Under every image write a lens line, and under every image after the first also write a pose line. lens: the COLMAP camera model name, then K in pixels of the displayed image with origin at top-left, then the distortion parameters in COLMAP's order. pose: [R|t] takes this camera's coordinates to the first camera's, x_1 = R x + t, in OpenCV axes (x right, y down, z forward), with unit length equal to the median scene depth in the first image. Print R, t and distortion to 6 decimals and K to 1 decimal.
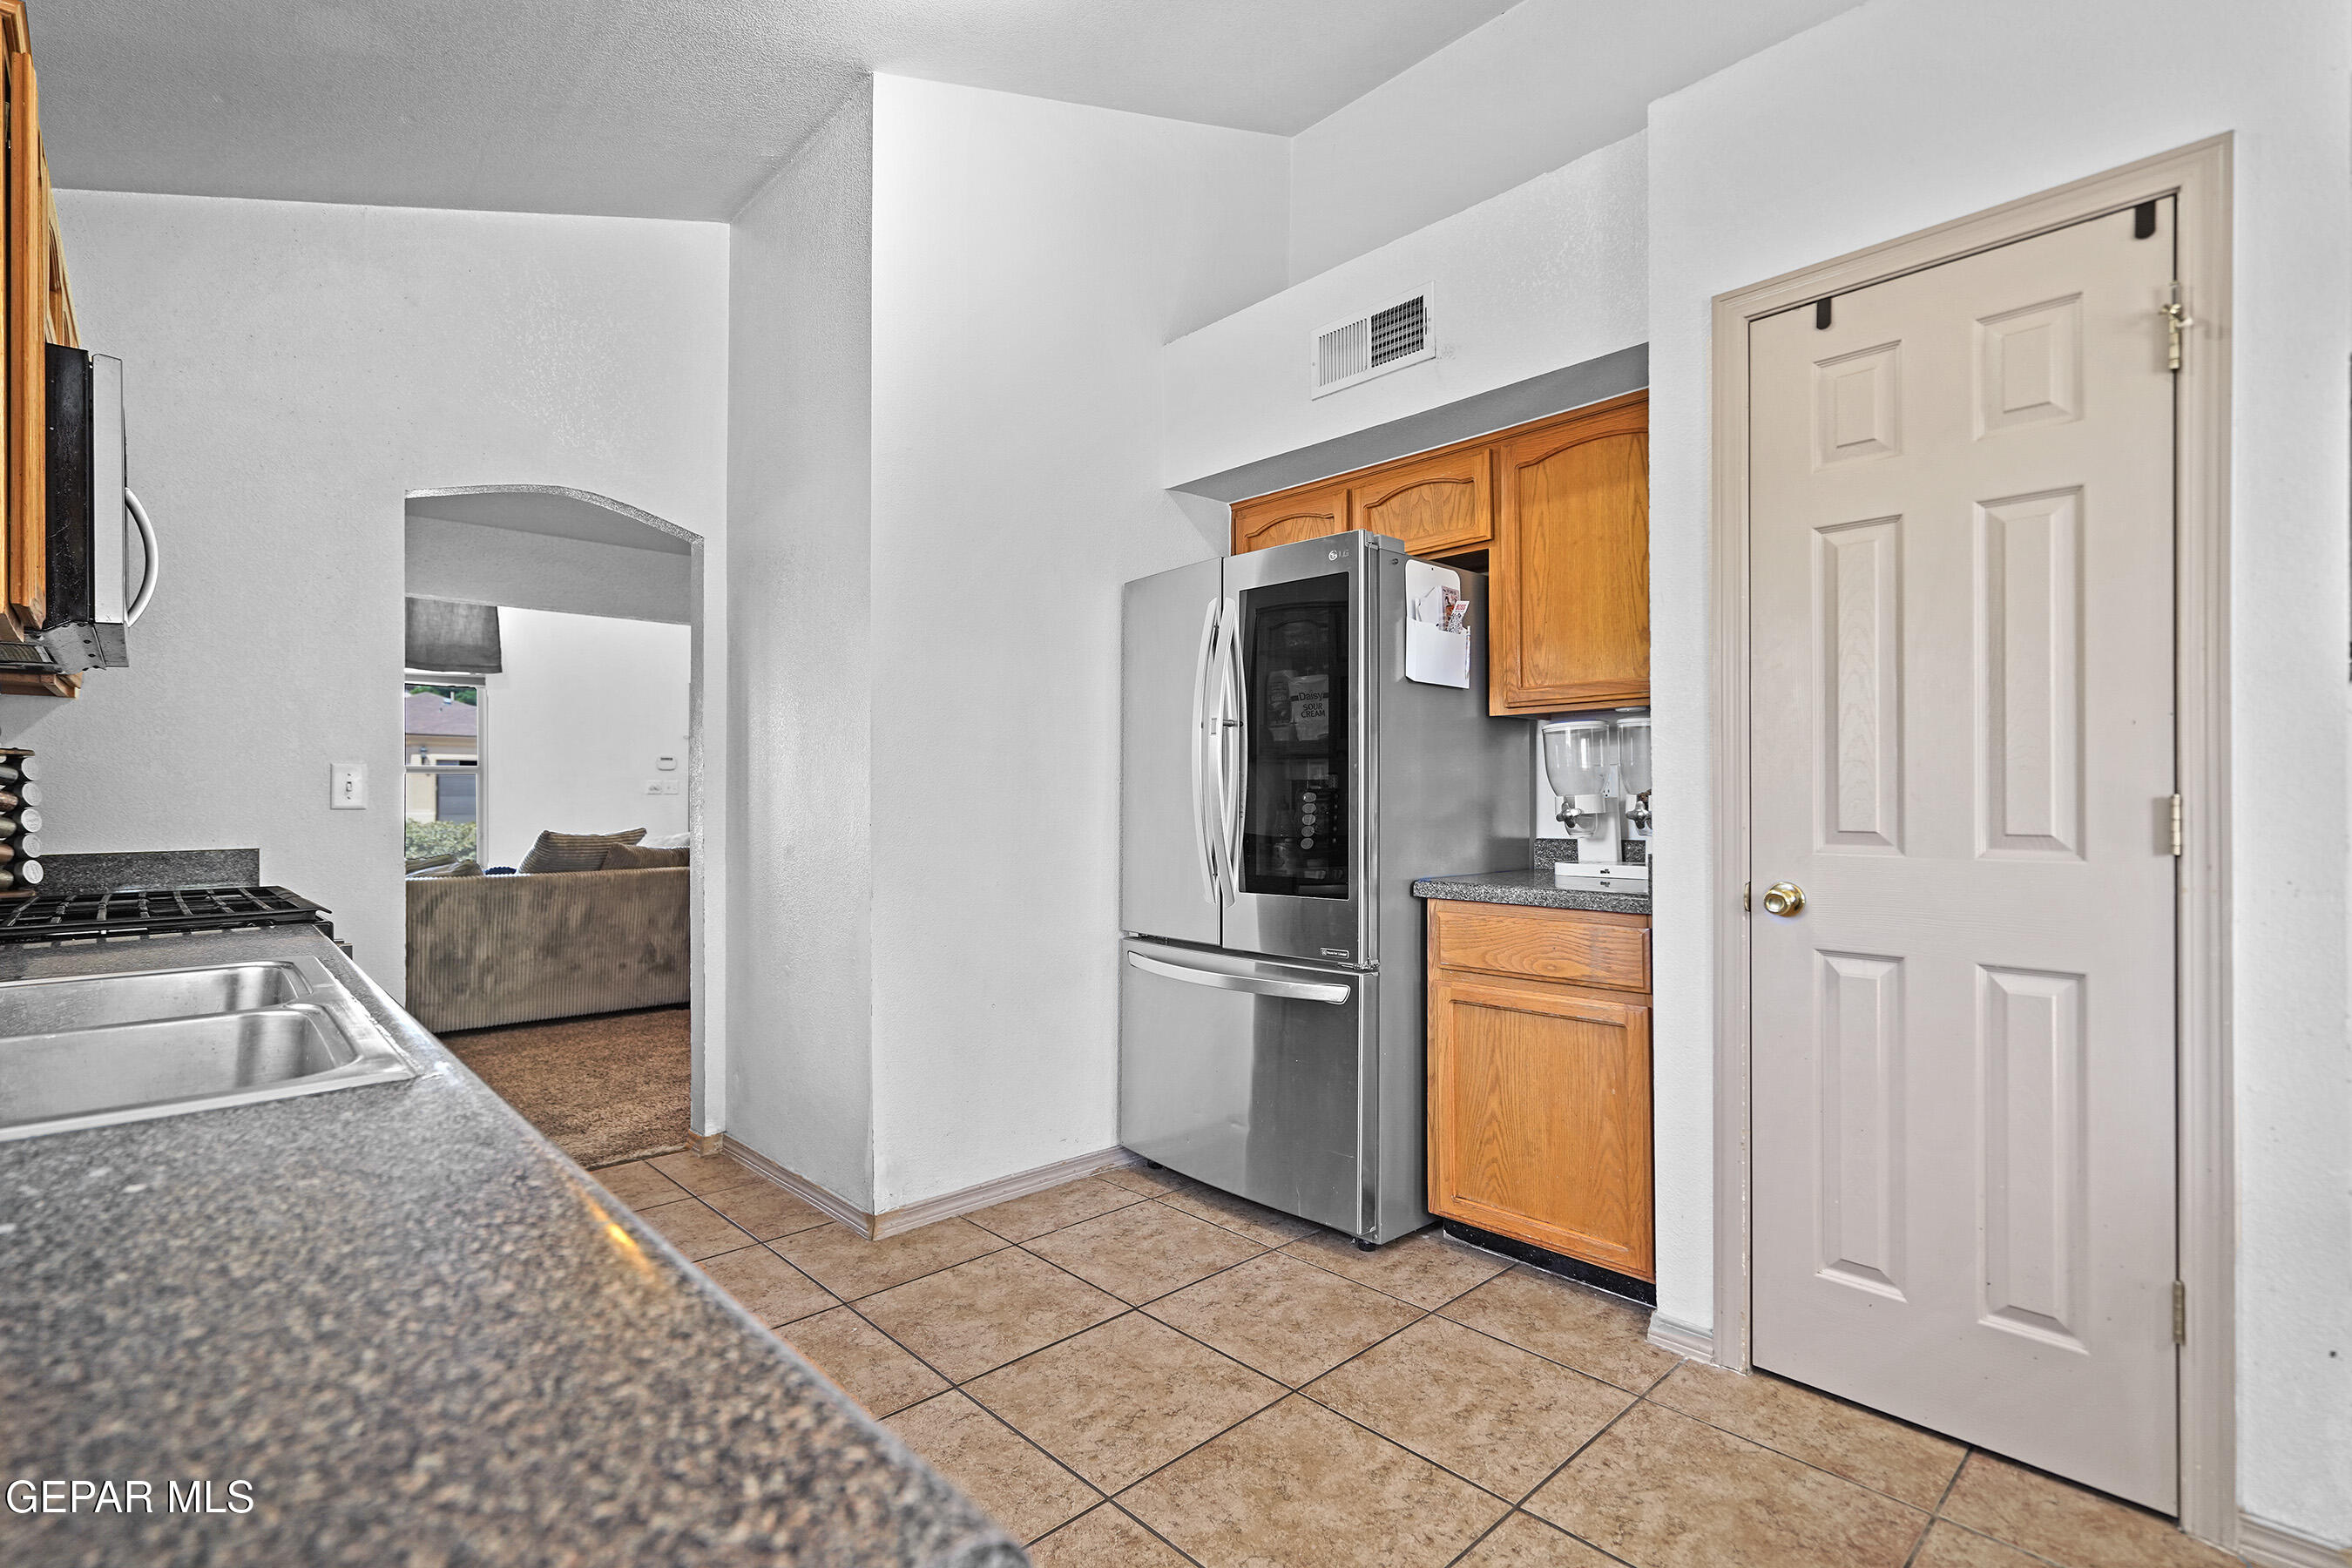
lens RADIAL K [[1092.4, 0, 1164.9], [0, 1092.4, 790.5], [0, 0, 1]] dist [-0.003087, 0.001758]
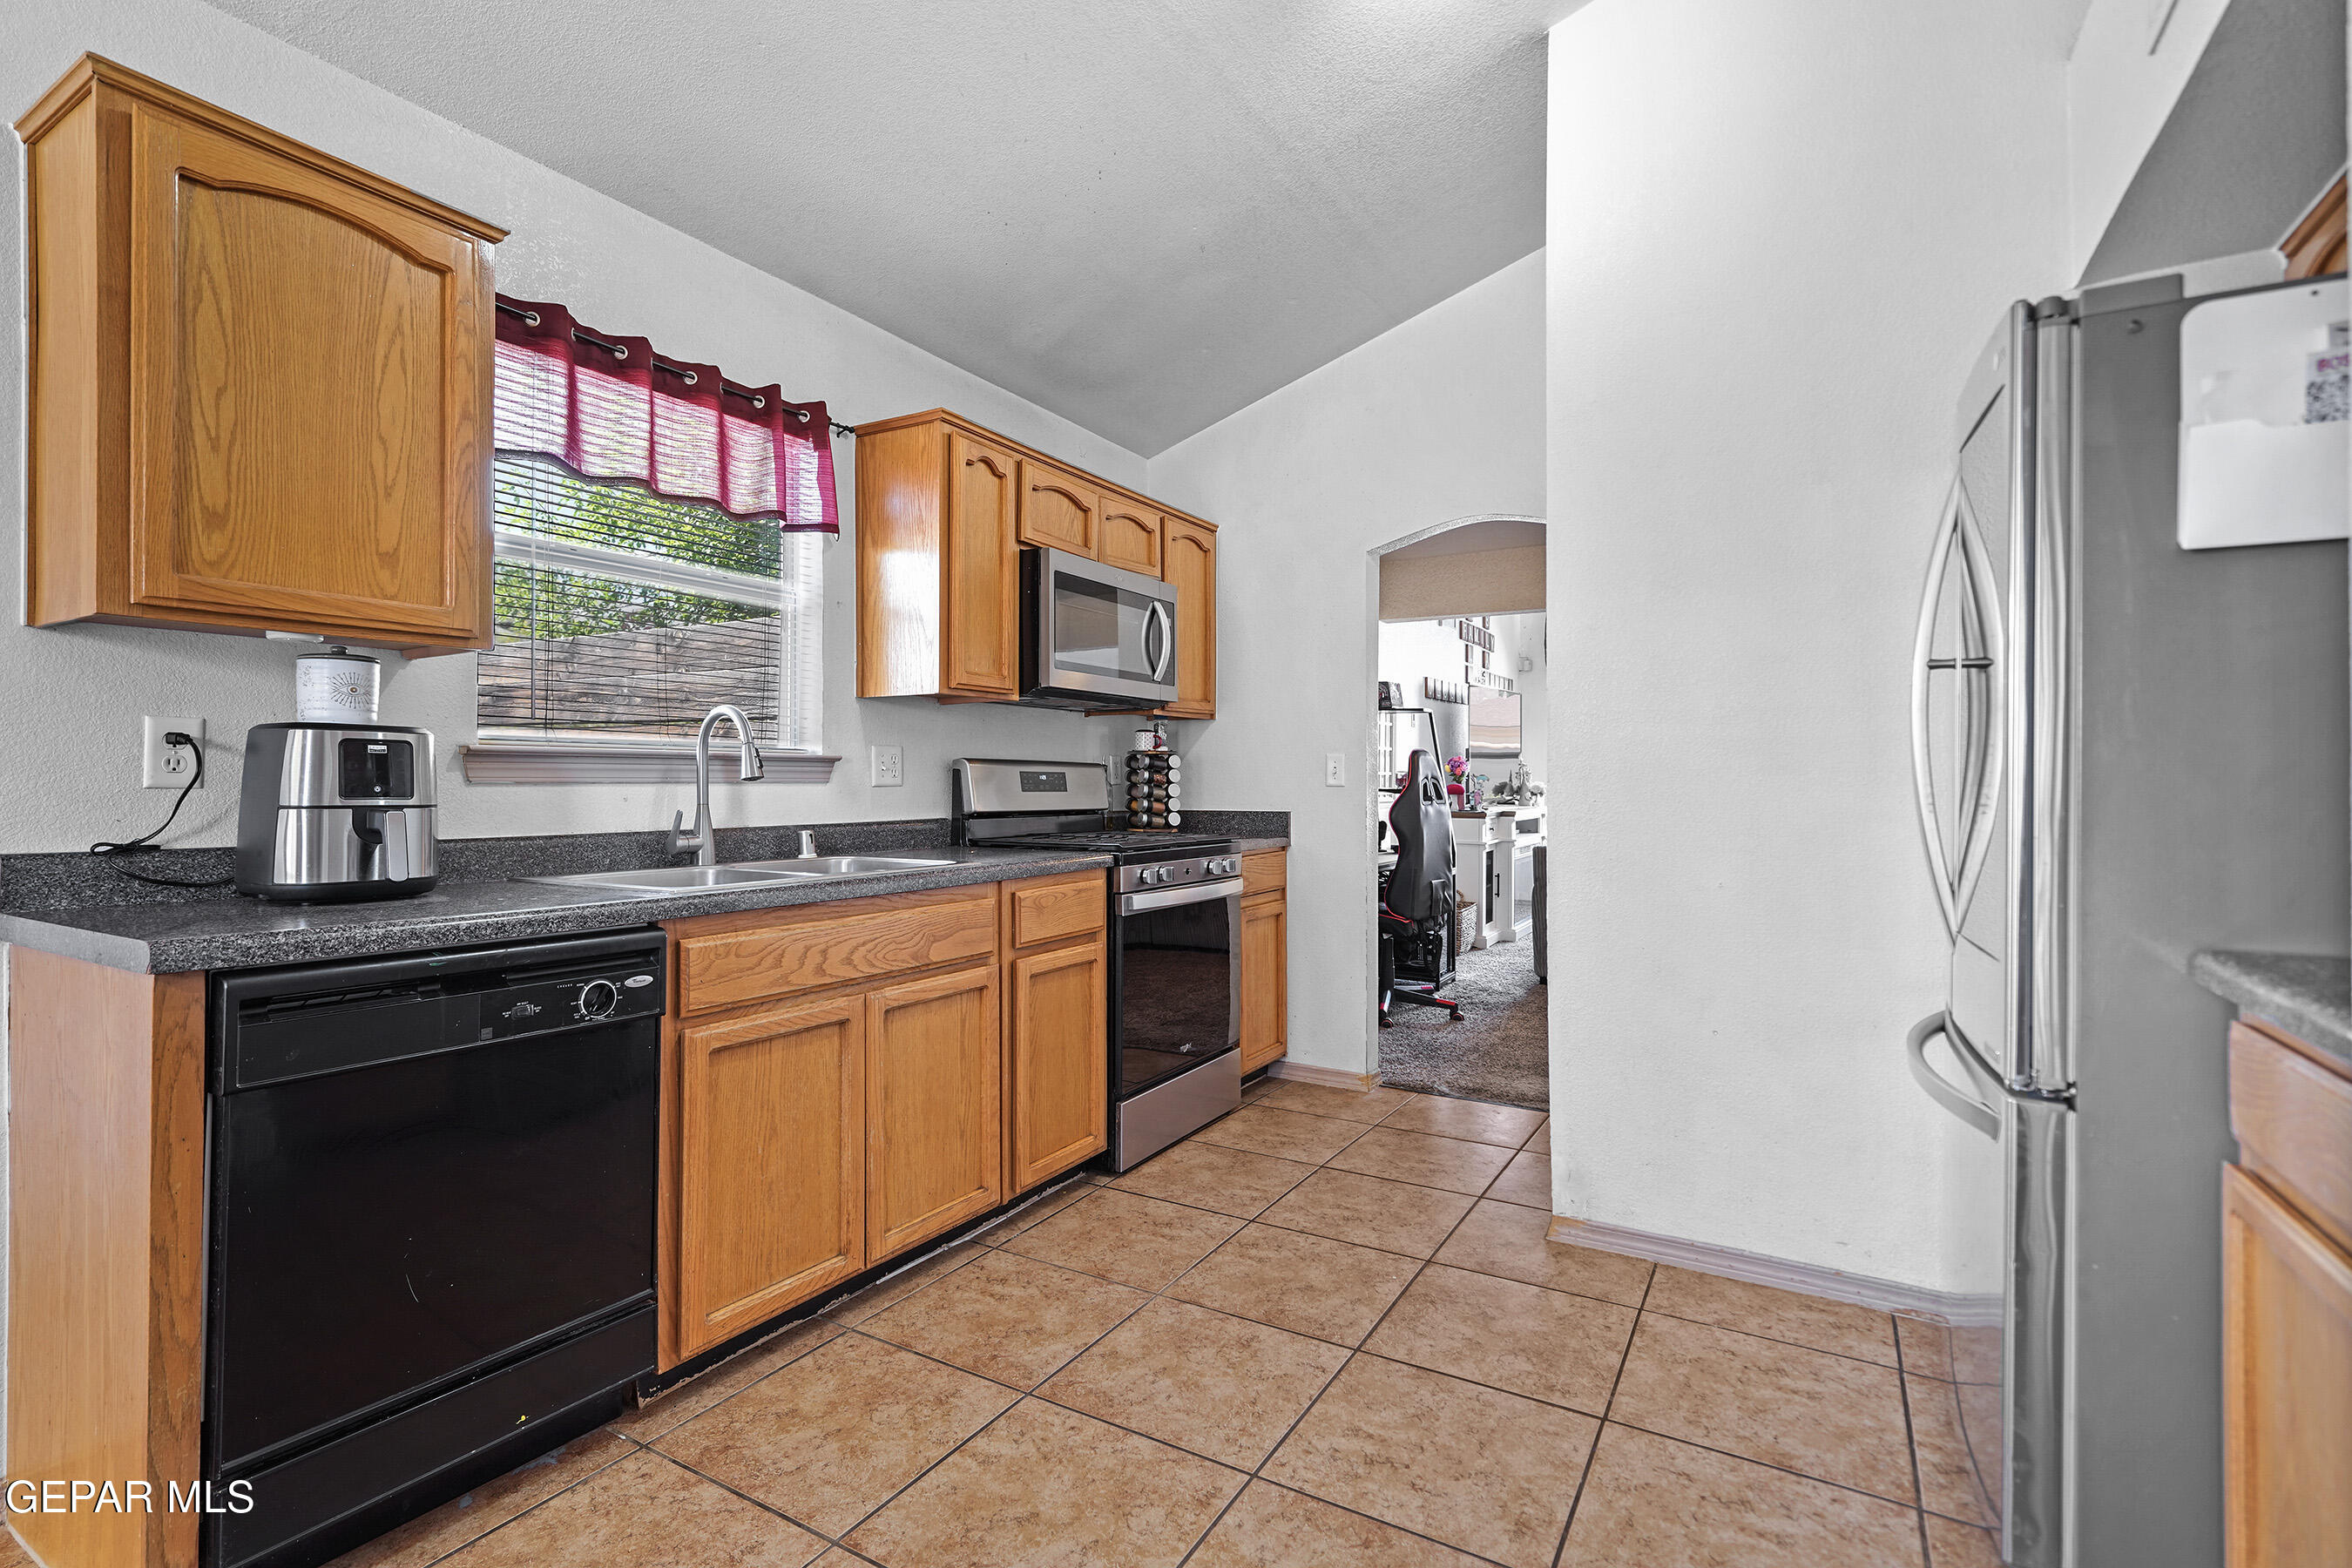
lens RADIAL K [[1092.4, 0, 1170.8], [0, 1092.4, 776.3], [0, 0, 1]] dist [-0.003087, 0.001758]
pose [[0.276473, -0.003745, -0.961014, 0.649194], [-0.001968, 0.999988, -0.004463, 0.012127], [0.961020, 0.003125, 0.276462, 0.476866]]
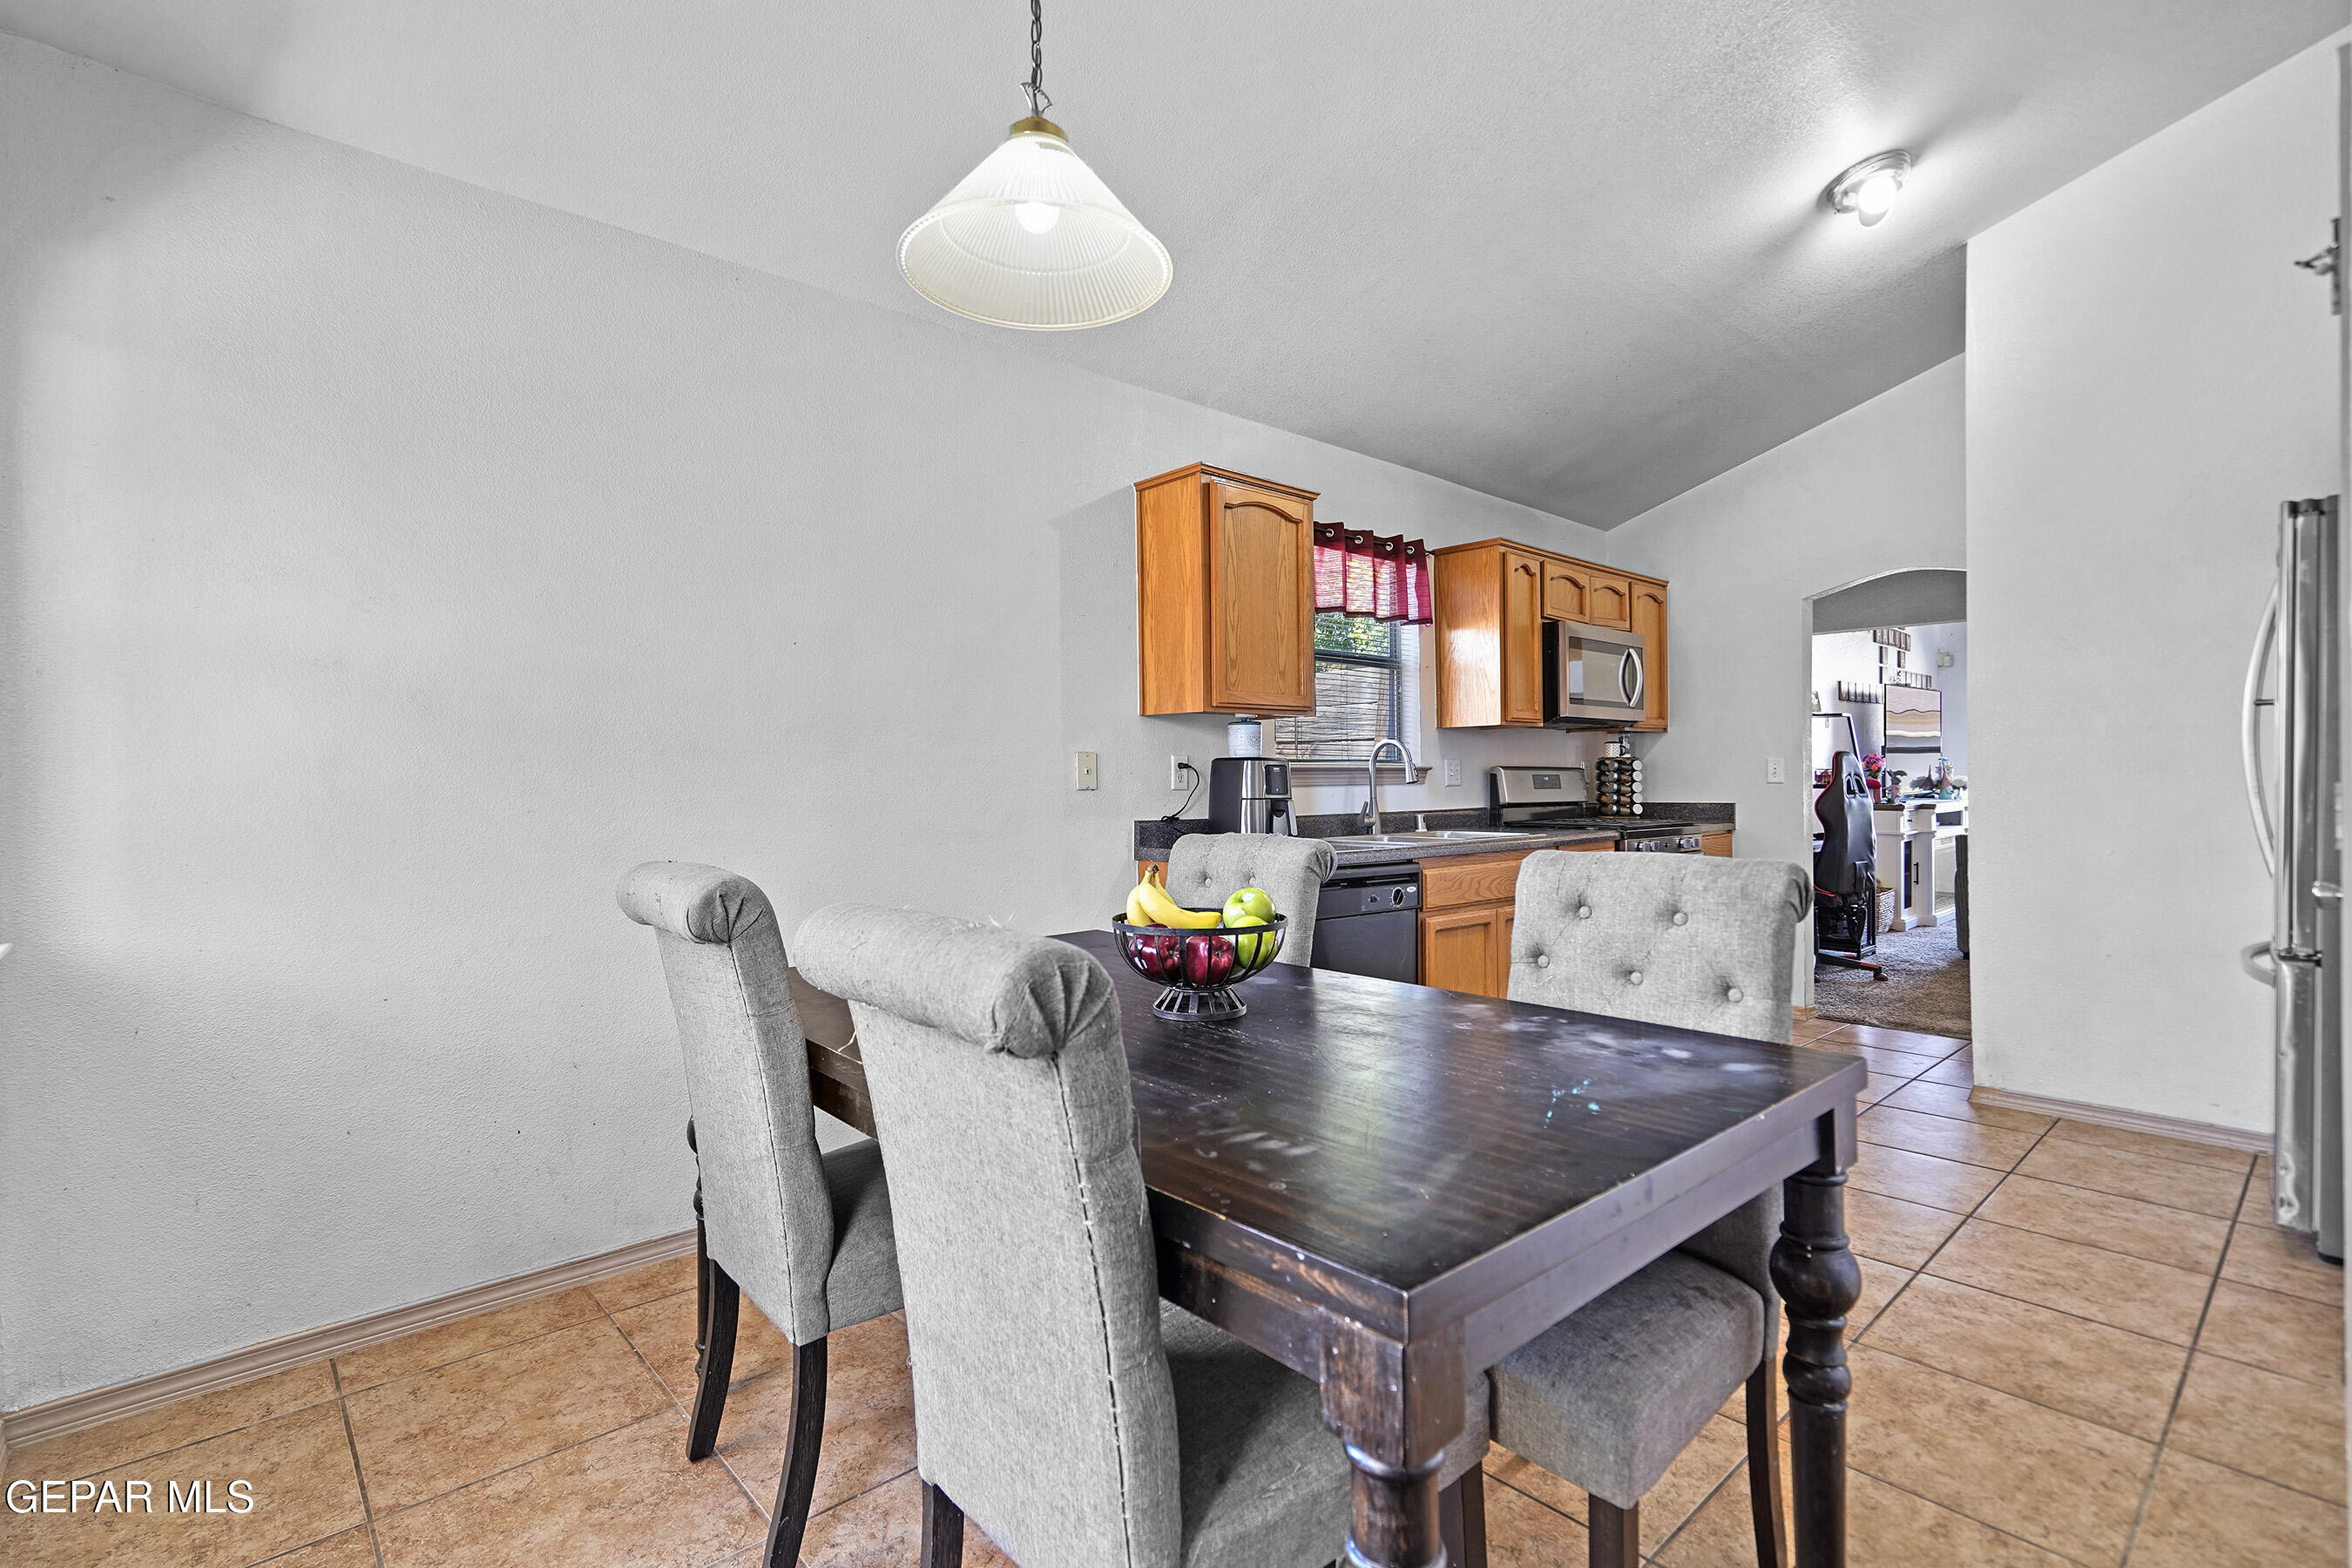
lens RADIAL K [[1092.4, 0, 1168.9], [0, 1092.4, 783.5], [0, 0, 1]] dist [-0.003087, 0.001758]
pose [[-0.023087, 0.003675, -0.999727, 1.279079], [0.007825, 0.999963, 0.003495, 0.003551], [0.999703, -0.007742, -0.023115, 0.041996]]
